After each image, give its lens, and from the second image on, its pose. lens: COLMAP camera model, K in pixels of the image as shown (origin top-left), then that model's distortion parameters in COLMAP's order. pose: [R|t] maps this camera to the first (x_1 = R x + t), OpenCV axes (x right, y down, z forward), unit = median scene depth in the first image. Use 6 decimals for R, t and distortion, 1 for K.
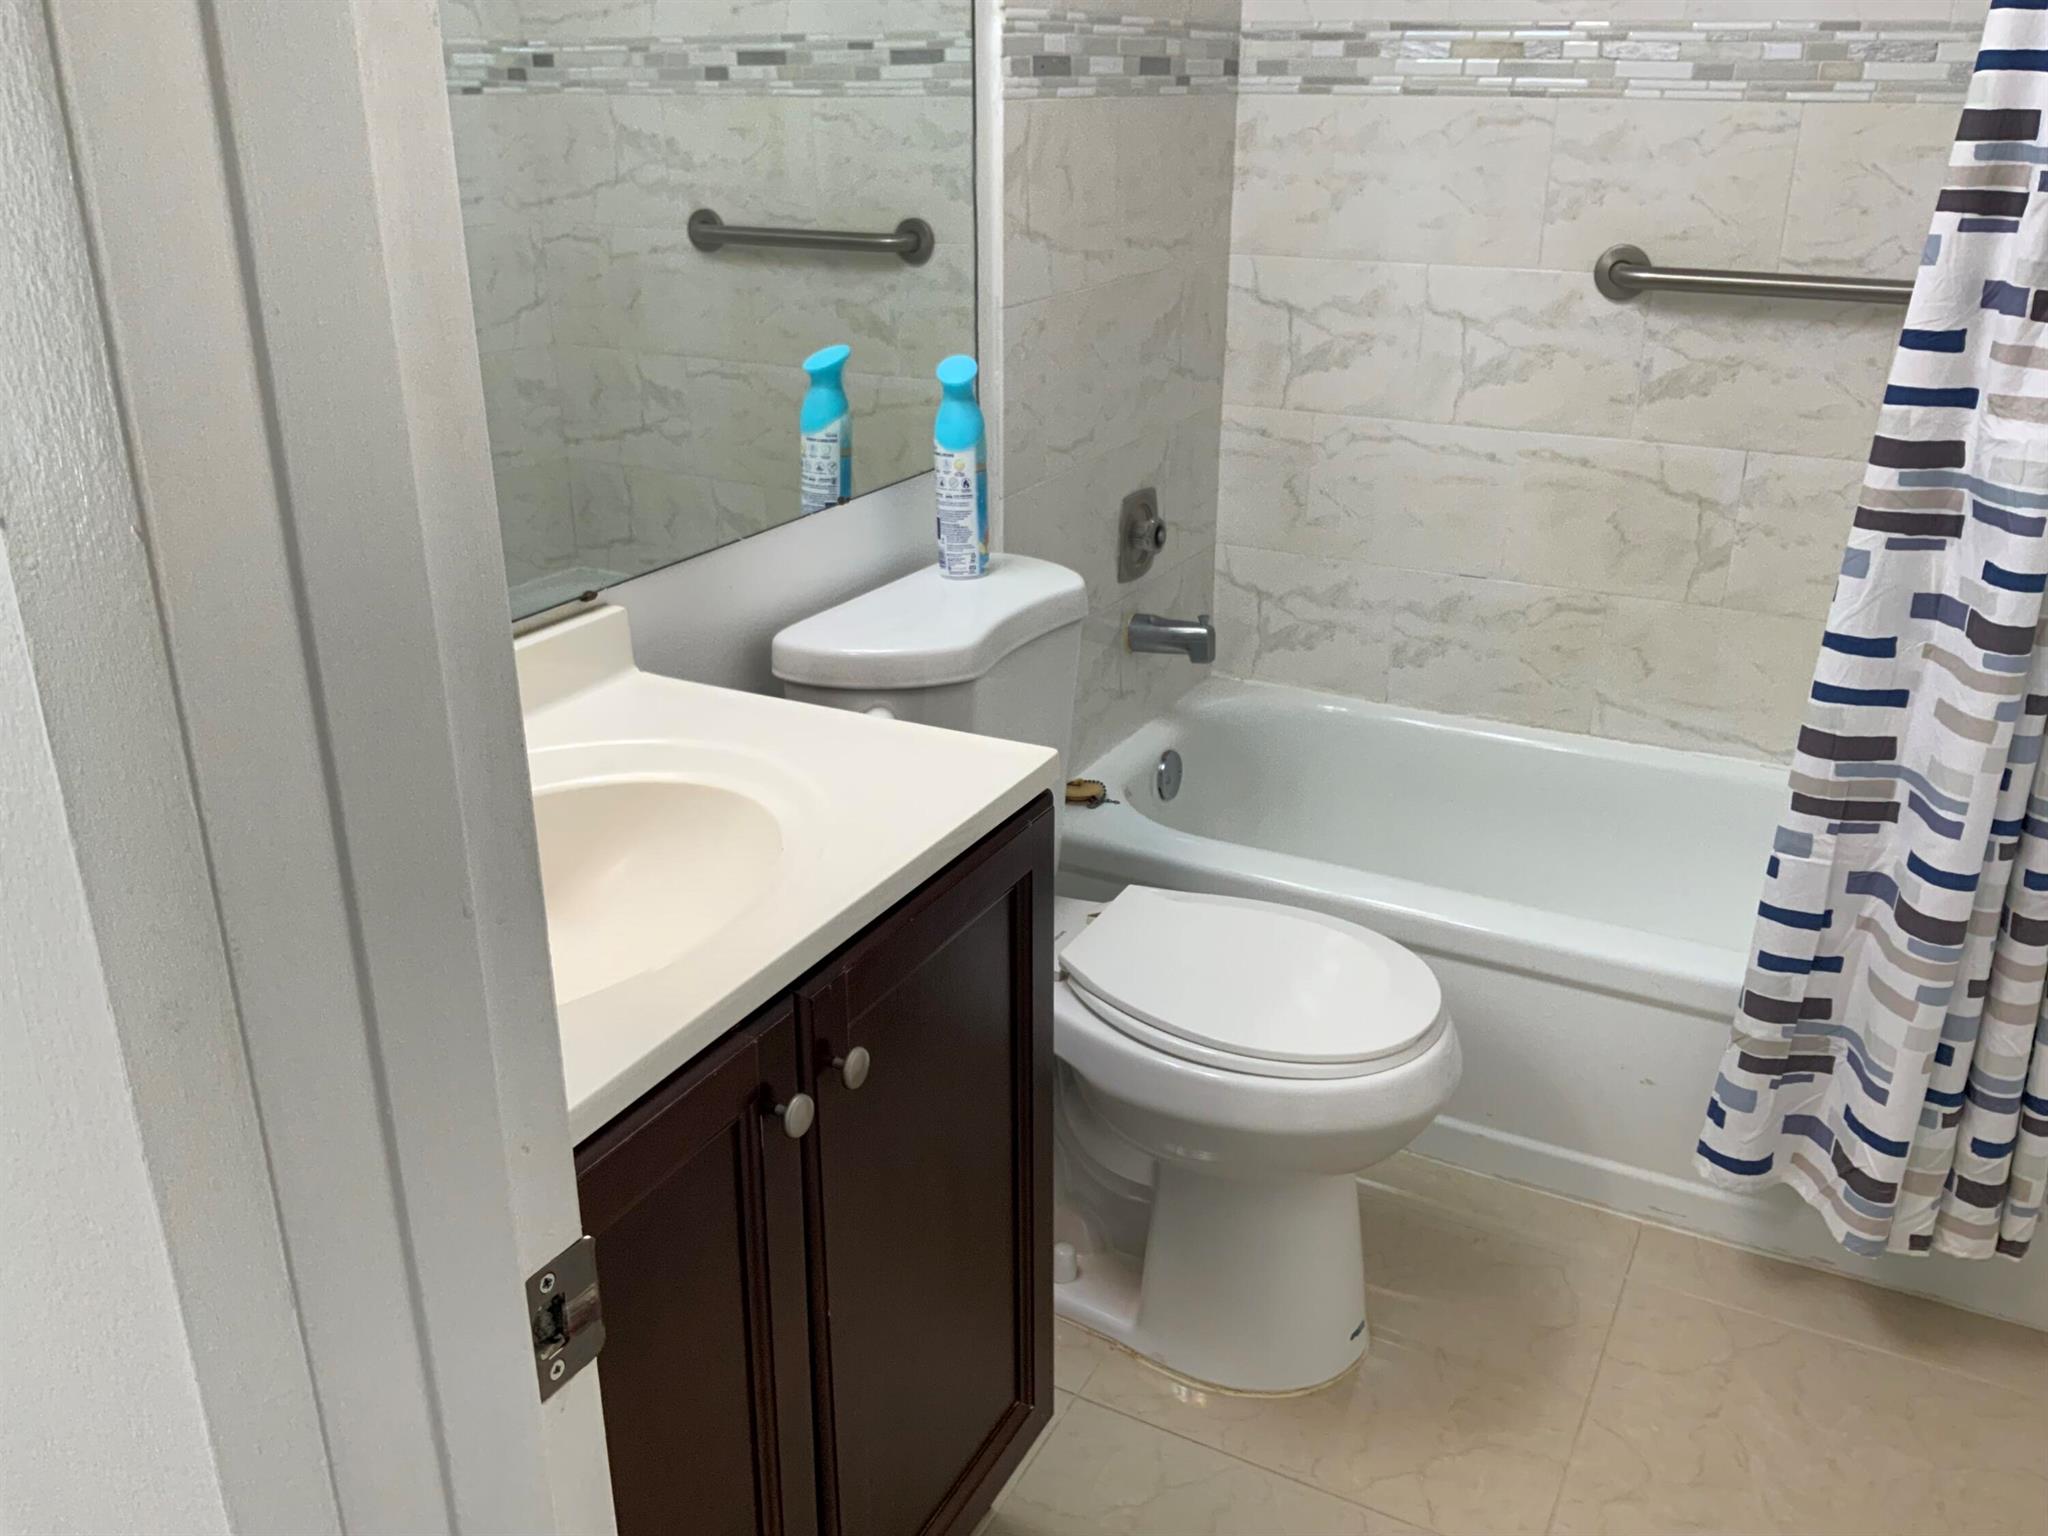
lens RADIAL K [[1661.4, 0, 1023.8], [0, 1661.4, 766.8], [0, 0, 1]] dist [0.097728, -0.172454]
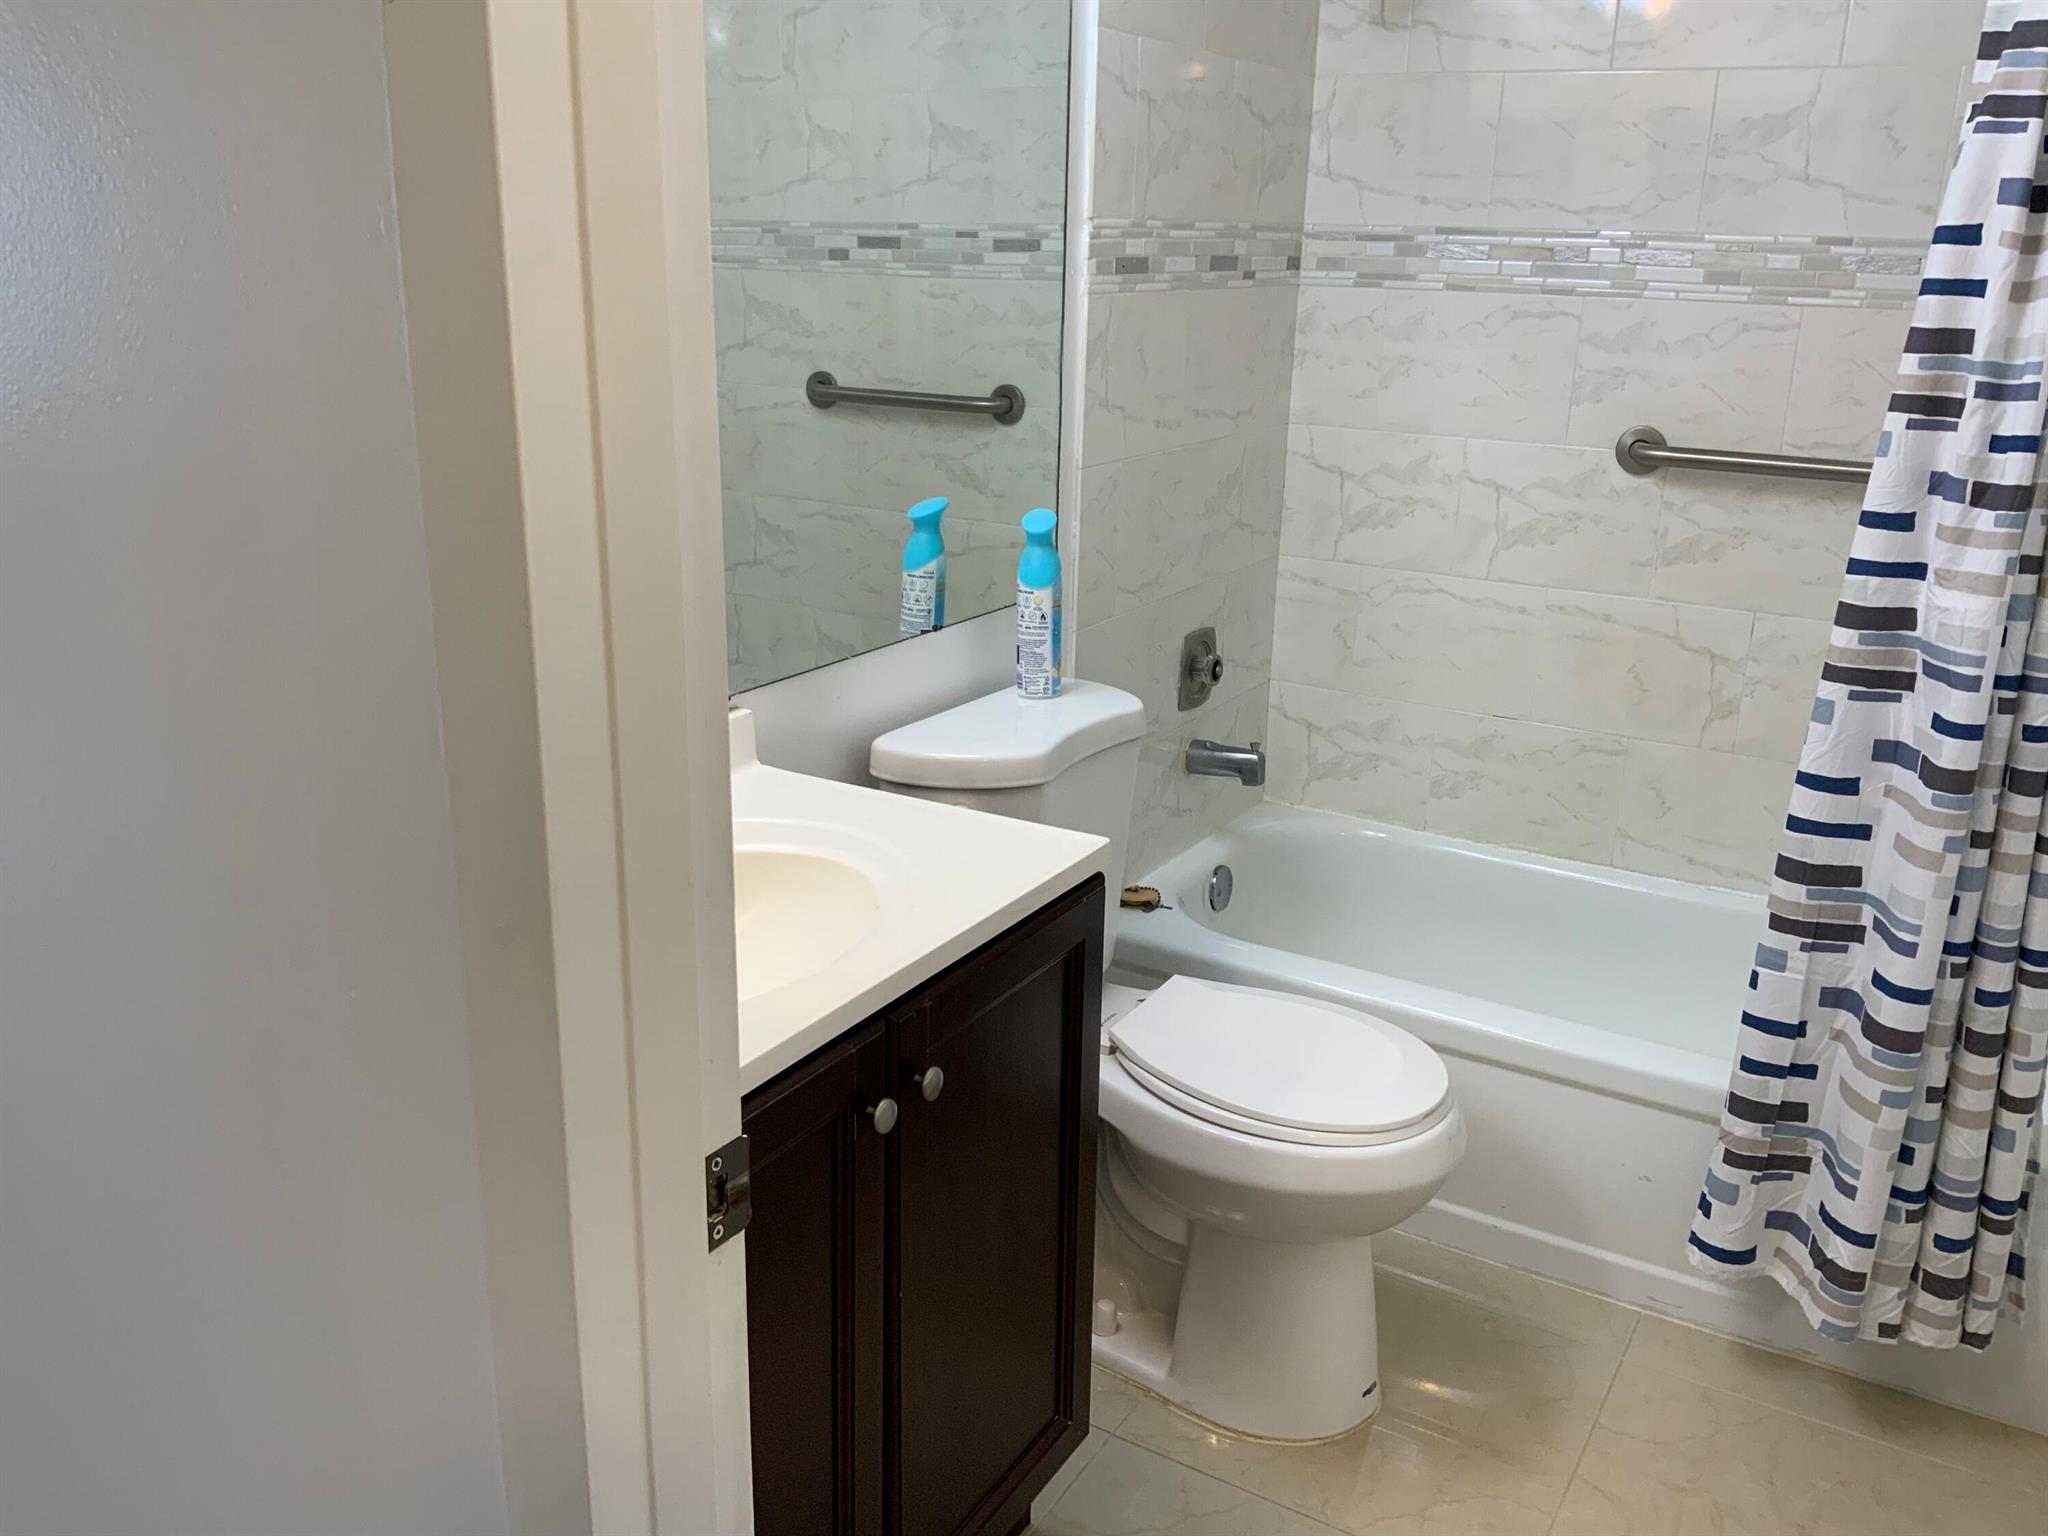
lens RADIAL K [[1661.4, 0, 1023.8], [0, 1661.4, 766.8], [0, 0, 1]] dist [0.097728, -0.172454]
pose [[0.998317, 0.035490, -0.045856, 0.007338], [-0.039149, 0.995903, -0.081518, 0.024362], [0.042775, 0.083176, 0.995616, -0.122158]]
